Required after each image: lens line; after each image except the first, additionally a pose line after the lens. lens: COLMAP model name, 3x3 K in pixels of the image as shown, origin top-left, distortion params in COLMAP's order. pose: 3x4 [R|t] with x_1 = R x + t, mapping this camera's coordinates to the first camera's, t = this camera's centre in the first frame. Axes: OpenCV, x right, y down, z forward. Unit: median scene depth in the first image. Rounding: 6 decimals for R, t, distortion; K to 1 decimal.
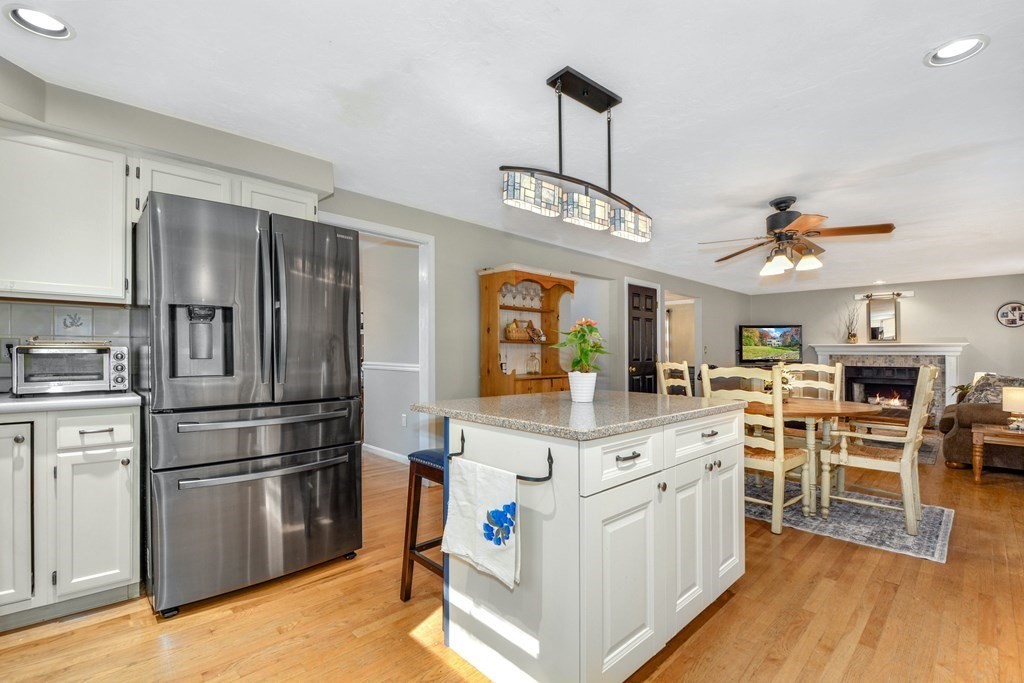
lens RADIAL K [[460.8, 0, 513.1], [0, 460.8, 348.5], [0, 0, 1]] dist [-0.002622, -0.010583]
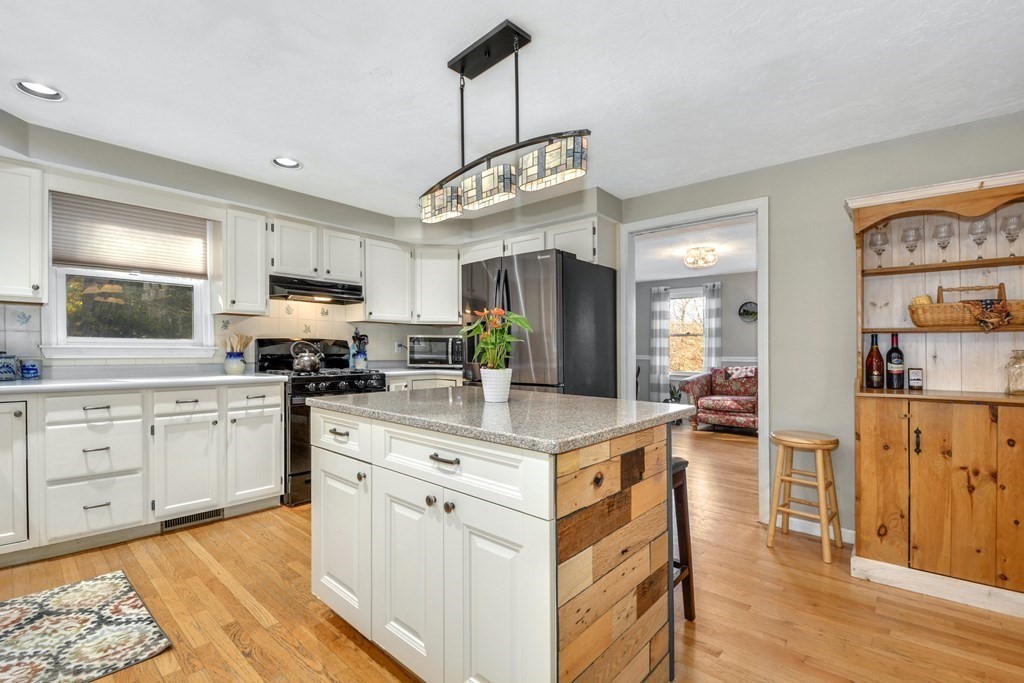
lens RADIAL K [[457.6, 0, 512.8], [0, 457.6, 357.4], [0, 0, 1]] dist [0.011355, -0.018259]
pose [[0.077146, 0.012143, -0.996946, 0.299705], [0.005057, 0.999908, 0.012570, 0.006113], [0.997007, -0.006012, 0.077077, 0.277360]]
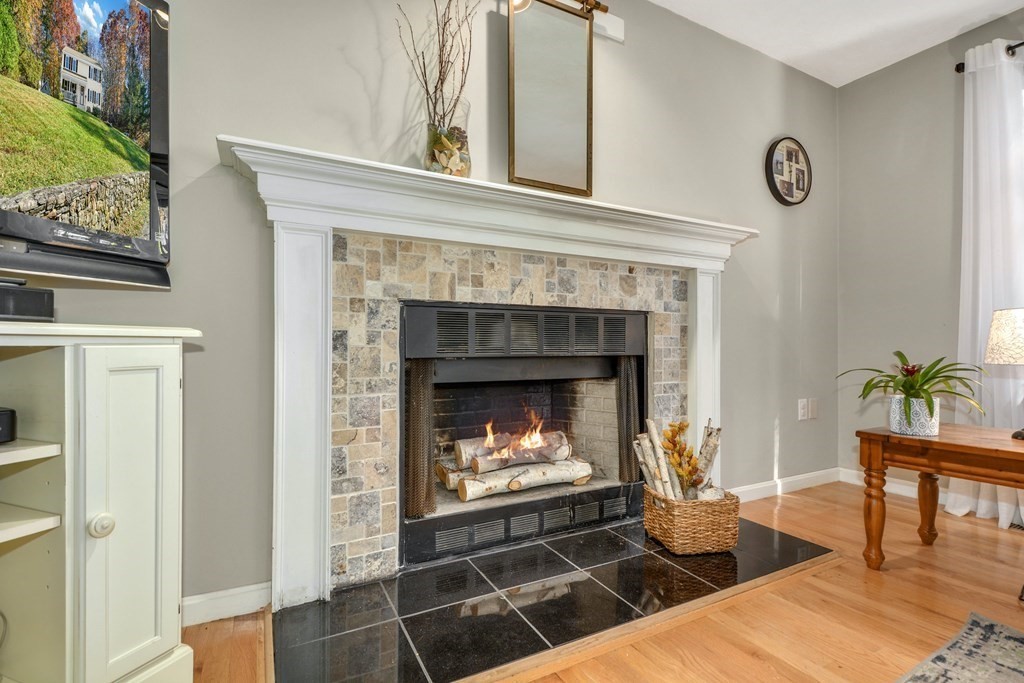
lens RADIAL K [[488.5, 0, 521.5], [0, 488.5, 343.1], [0, 0, 1]] dist [0.000482, -0.000798]
pose [[0.268822, 0.003674, 0.963183, 0.605812], [-0.010509, 0.999944, -0.000881, 0.062861], [-0.963132, -0.009885, 0.268846, 1.005676]]
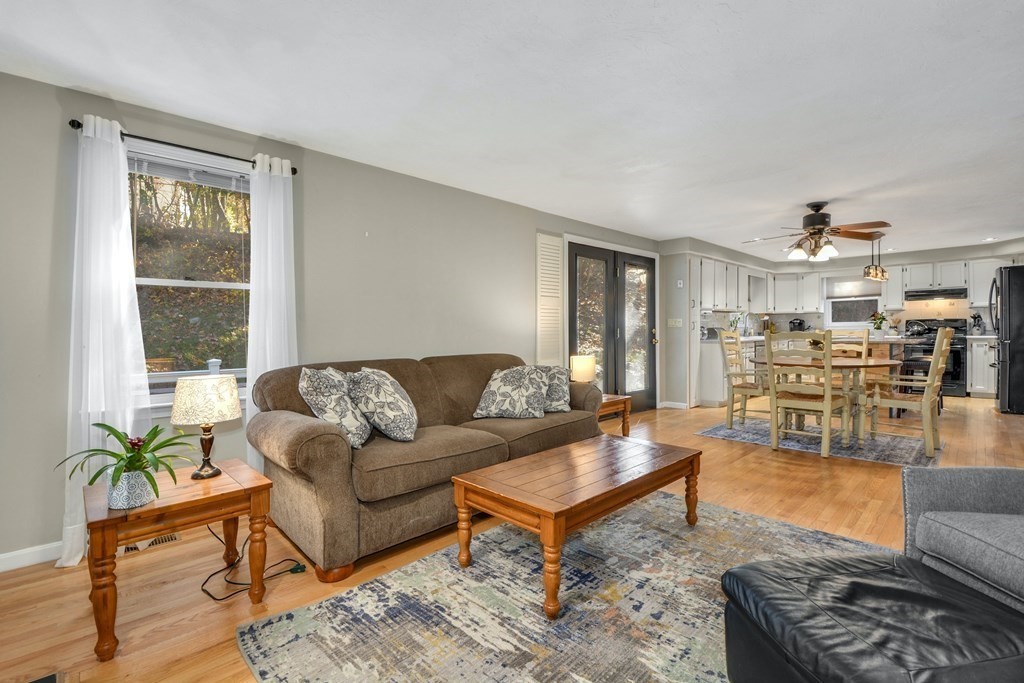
lens RADIAL K [[451.1, 0, 512.9], [0, 451.1, 333.3], [0, 0, 1]] dist [-0.001381, -0.000651]
pose [[-0.999894, 0.009607, 0.010986, 0.696621], [0.009492, 0.999900, -0.010492, 0.024309], [-0.011085, -0.010387, -0.999885, 1.108618]]
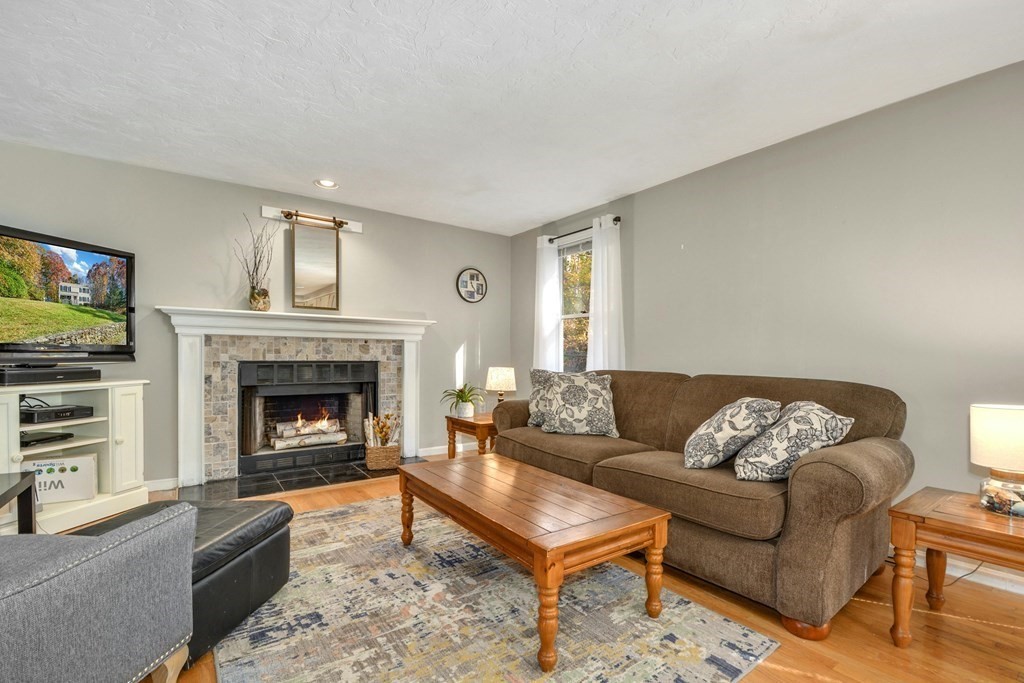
lens RADIAL K [[457.6, 0, 512.8], [0, 457.6, 357.4], [0, 0, 1]] dist [0.011355, -0.018259]
pose [[0.154761, -0.010654, 0.987894, 0.363379], [-0.020367, 0.999695, 0.013972, 0.026064], [-0.987742, -0.022282, 0.154497, 0.749418]]
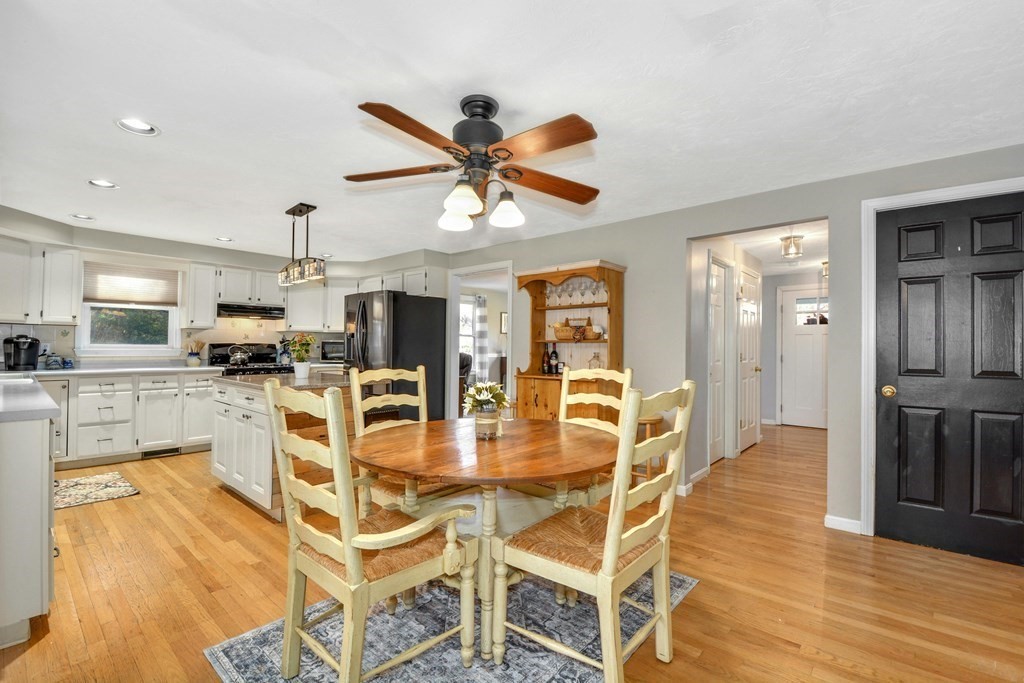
lens RADIAL K [[450.5, 0, 514.4], [0, 450.5, 341.3], [0, 0, 1]] dist [0.013237, -0.023215]
pose [[0.082444, -0.016541, -0.996458, 0.572995], [0.004481, 0.999858, -0.016227, 0.001351], [0.996586, -0.003128, 0.082507, 0.482682]]
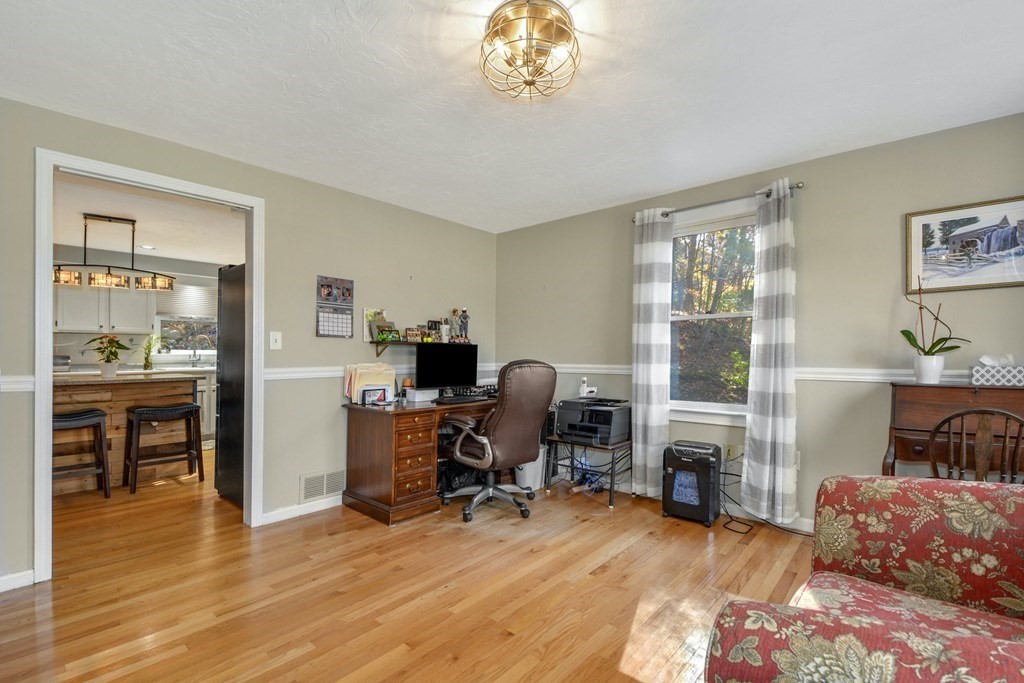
lens RADIAL K [[462.9, 0, 527.2], [0, 462.9, 362.1], [0, 0, 1]] dist [-0.001480, -0.000625]
pose [[-0.996058, -0.004084, -0.088606, -0.413467], [-0.004487, 0.999980, 0.004349, 0.010144], [0.088586, 0.004730, -0.996057, 0.887253]]
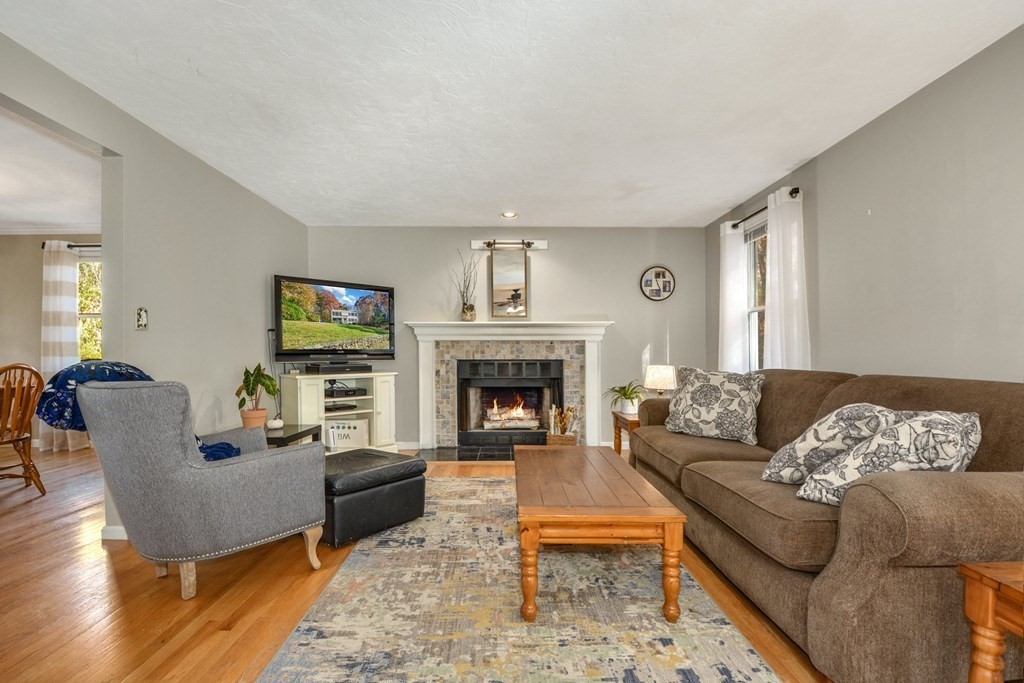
lens RADIAL K [[454.5, 0, 508.4], [0, 454.5, 354.9], [0, 0, 1]] dist [0.001141, -0.000596]
pose [[0.698133, -0.008921, 0.715913, 0.390010], [-0.003265, 0.999872, 0.015644, 0.025561], [-0.715961, -0.013259, 0.698015, 0.607132]]
